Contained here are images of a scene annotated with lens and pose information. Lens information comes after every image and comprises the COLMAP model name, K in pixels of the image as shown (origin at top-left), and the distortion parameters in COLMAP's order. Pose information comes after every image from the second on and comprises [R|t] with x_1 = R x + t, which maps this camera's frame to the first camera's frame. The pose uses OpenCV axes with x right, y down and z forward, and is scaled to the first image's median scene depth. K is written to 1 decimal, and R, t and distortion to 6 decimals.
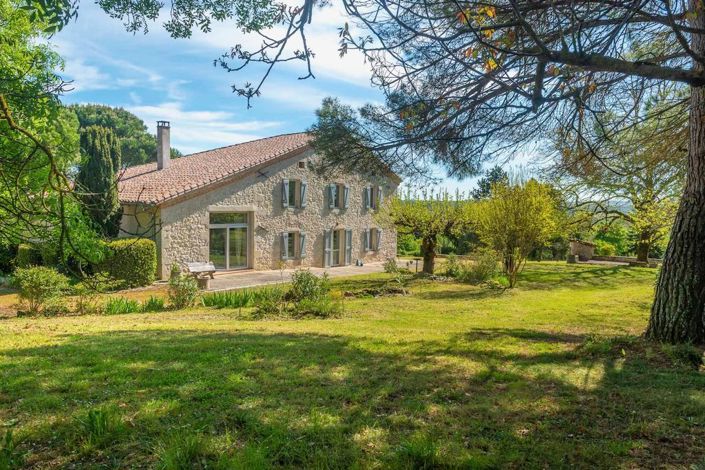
lens RADIAL K [[536.8, 0, 351.0], [0, 536.8, 235.0], [0, 0, 1]] dist [-0.003992, -0.000693]
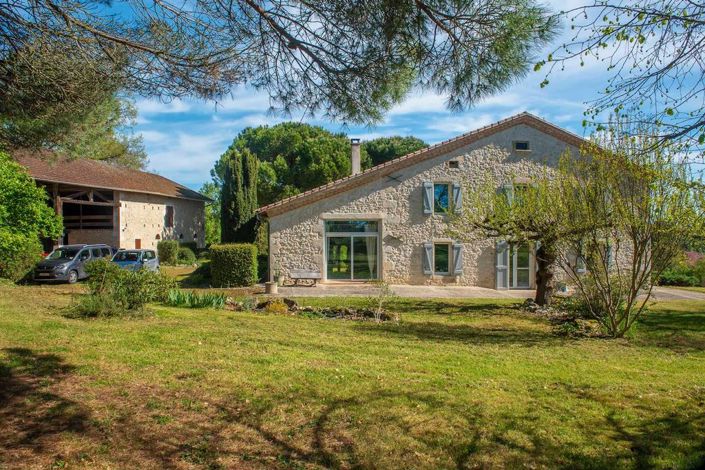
lens RADIAL K [[482.6, 0, 353.4], [0, 482.6, 236.2], [0, 0, 1]] dist [-0.013489, -0.000673]
pose [[0.671497, -0.003302, -0.741000, 0.380850], [-0.028562, 0.999132, -0.030335, 0.011229], [0.740457, 0.041534, 0.670819, 0.391097]]
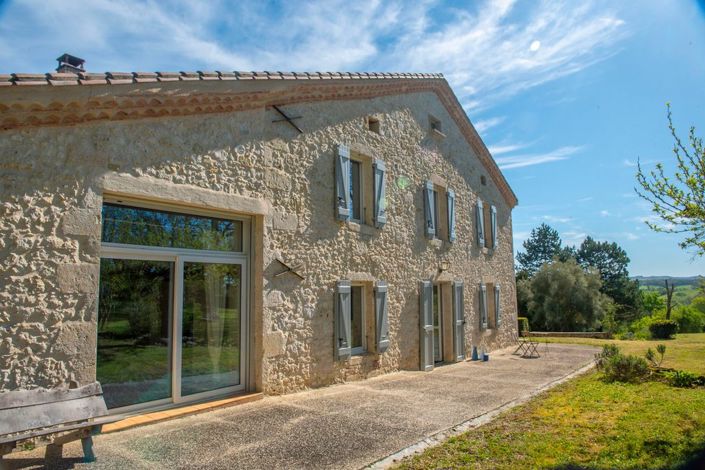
lens RADIAL K [[482.6, 0, 355.0], [0, 482.6, 232.7], [0, 0, 1]] dist [-0.013489, -0.000673]
pose [[0.999225, -0.025340, 0.030130, -0.125507], [0.030260, 0.983918, -0.176040, 0.020723], [-0.025185, 0.176816, 0.983922, 0.666854]]
